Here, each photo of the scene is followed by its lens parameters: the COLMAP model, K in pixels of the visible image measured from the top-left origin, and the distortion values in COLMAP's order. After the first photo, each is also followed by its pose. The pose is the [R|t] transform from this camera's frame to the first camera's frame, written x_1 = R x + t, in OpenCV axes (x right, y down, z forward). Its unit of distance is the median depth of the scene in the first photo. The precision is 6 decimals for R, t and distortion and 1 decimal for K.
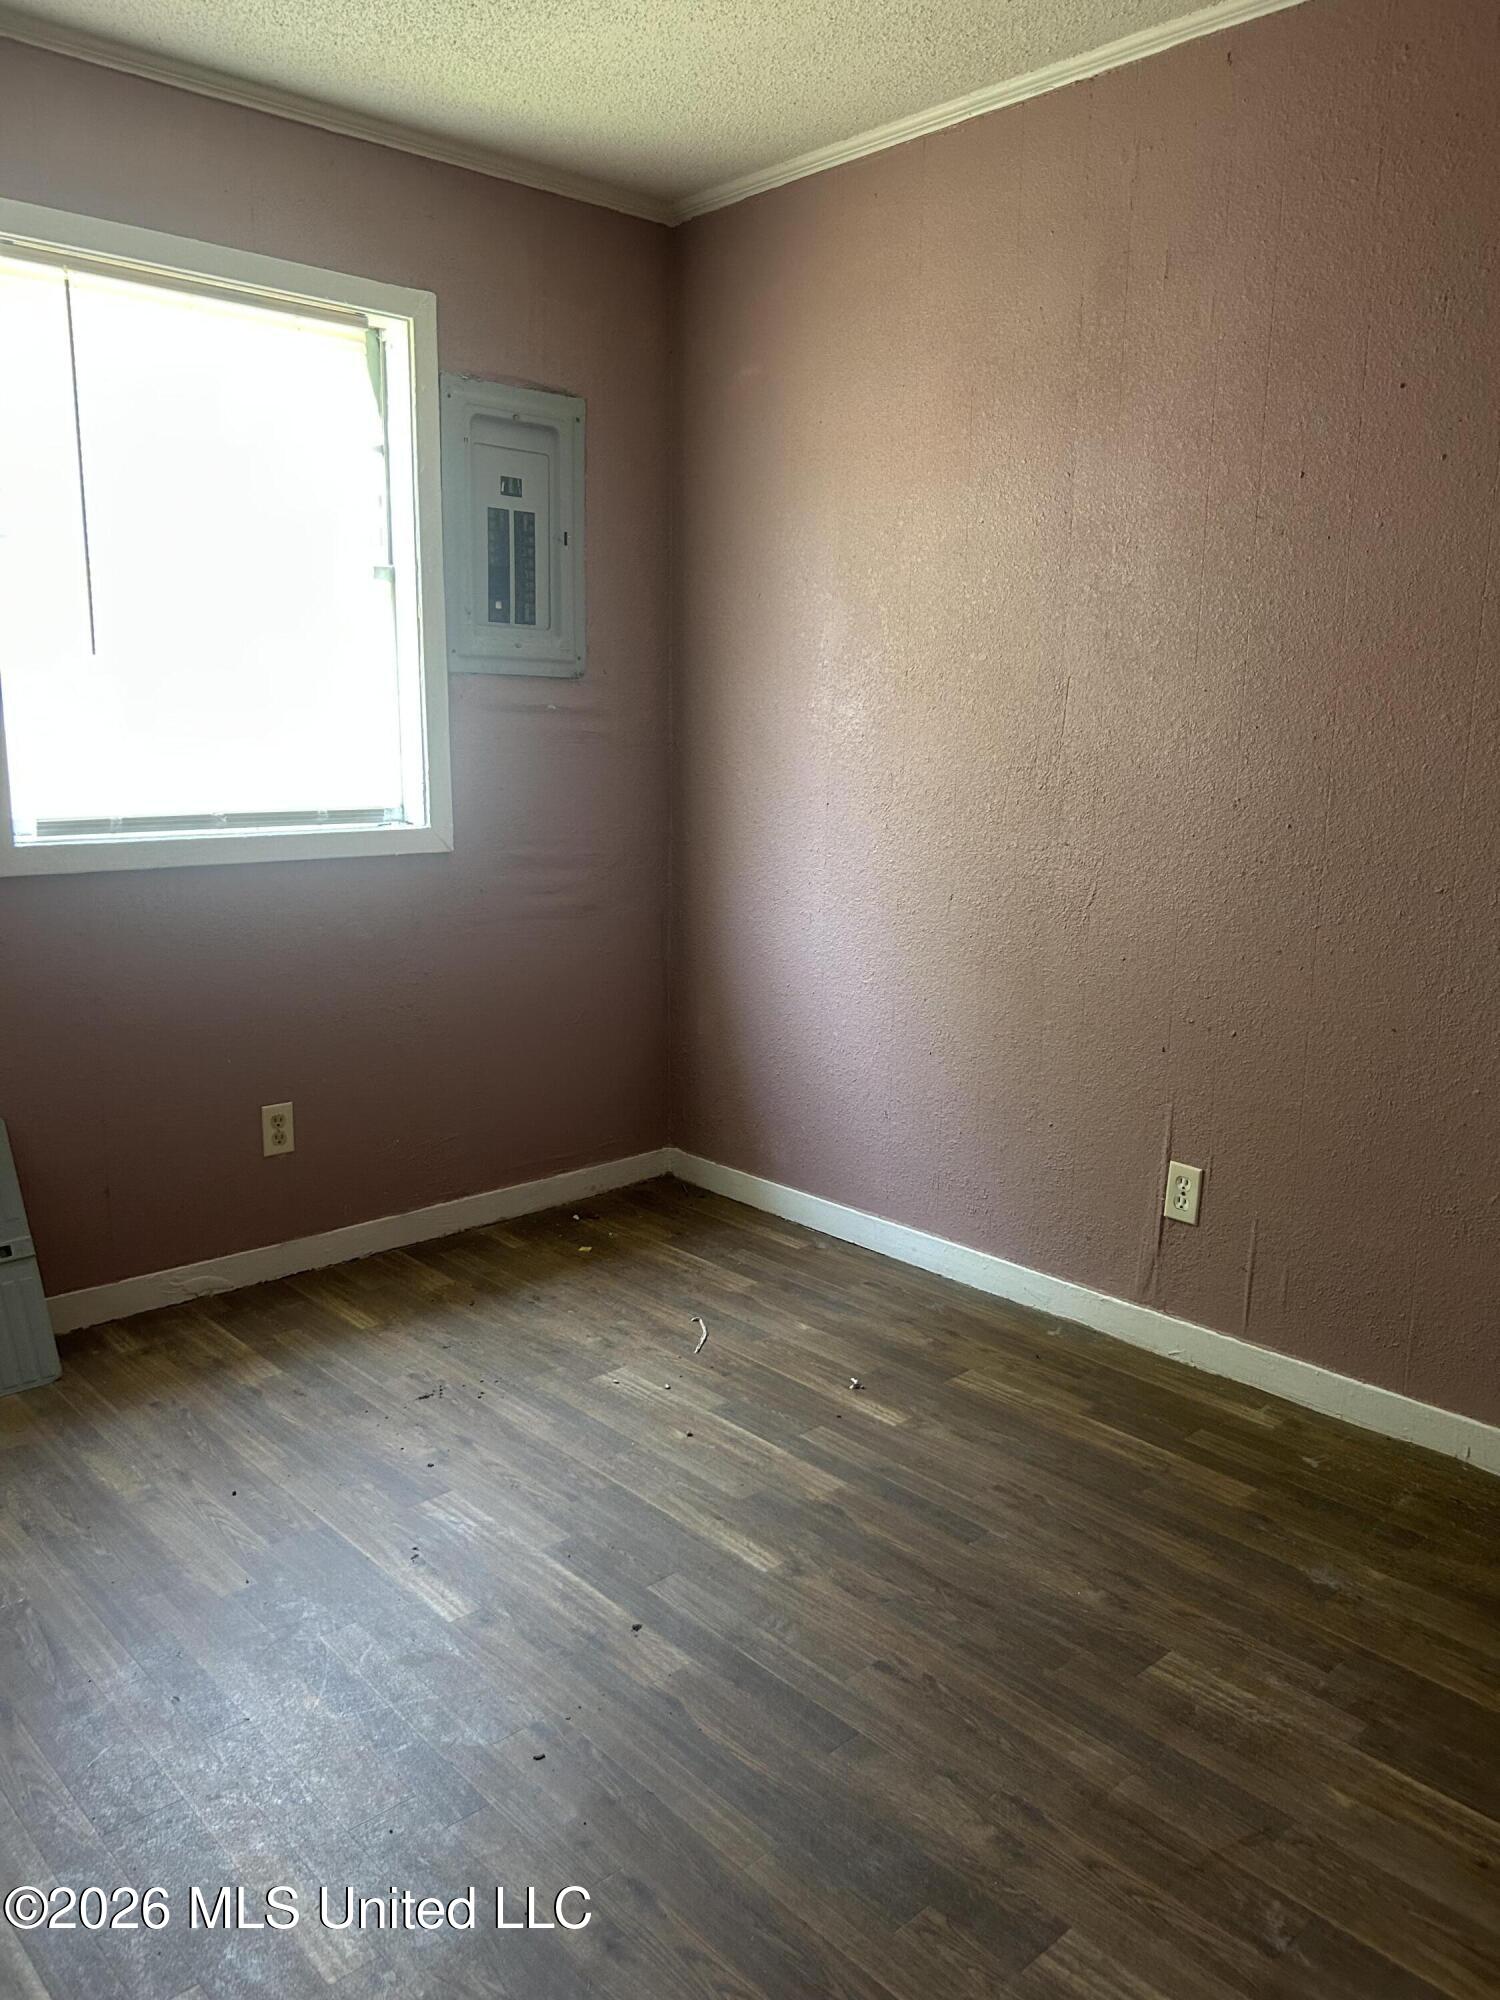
lens RADIAL K [[1491.8, 0, 747.6], [0, 1491.8, 1000.7], [0, 0, 1]] dist [0.012721, 0.002867]
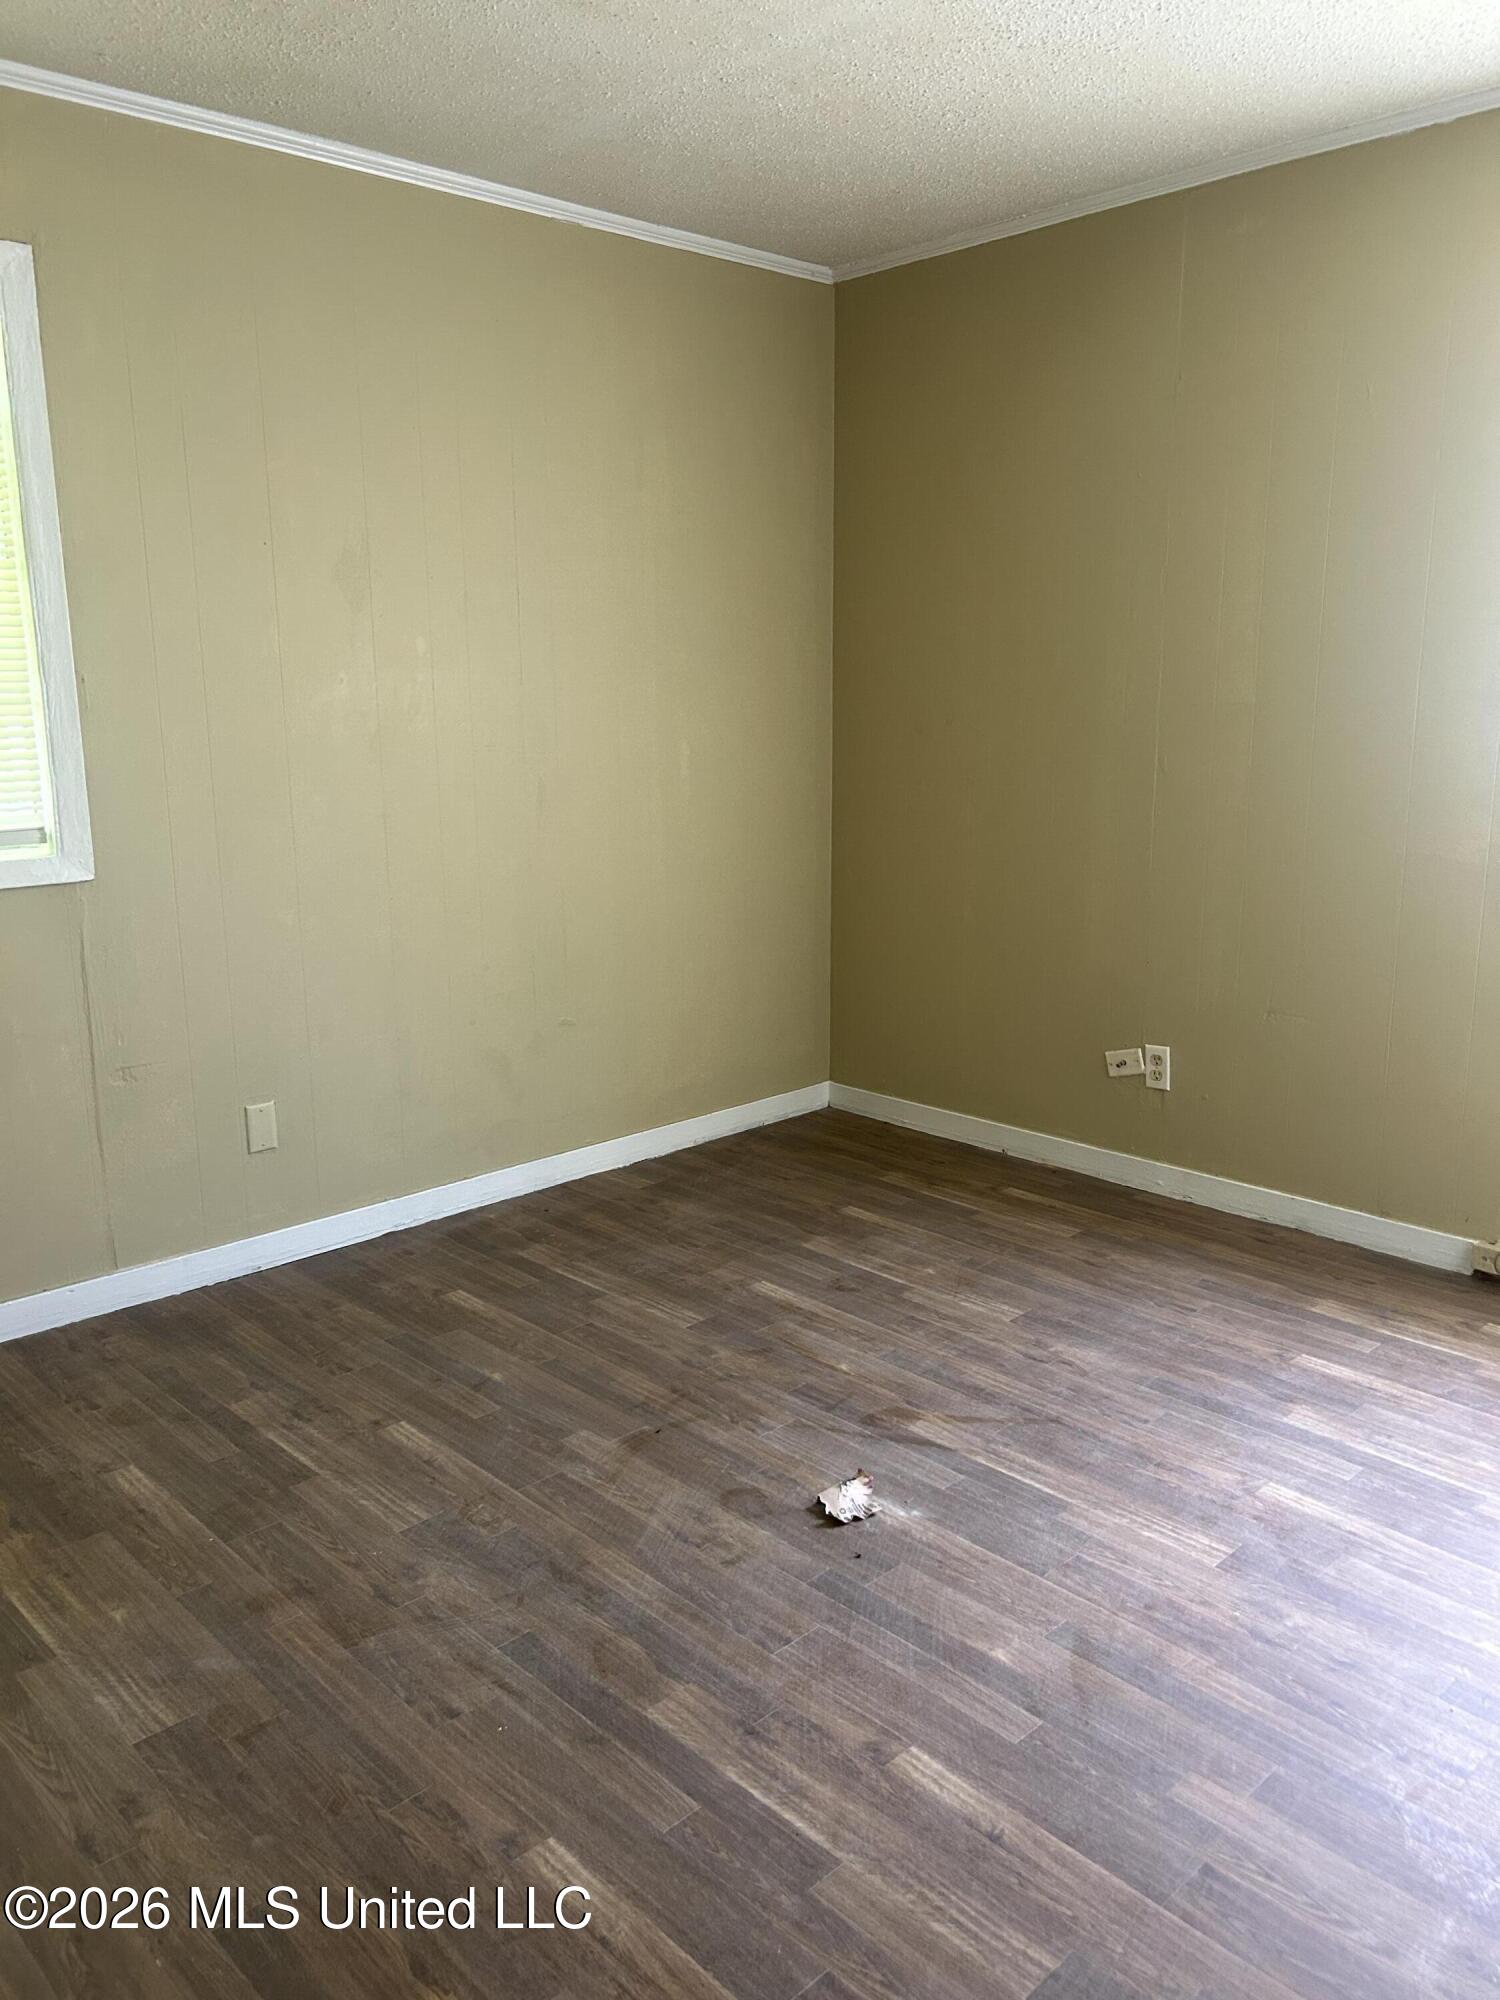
lens RADIAL K [[1491.8, 0, 750.7], [0, 1491.8, 1002.1], [0, 0, 1]] dist [0.012721, 0.002867]
pose [[-0.999568, -0.009875, -0.027668, 0.437244], [-0.020152, 0.915772, 0.401194, -0.350238], [0.021375, 0.401578, -0.915575, 1.672123]]
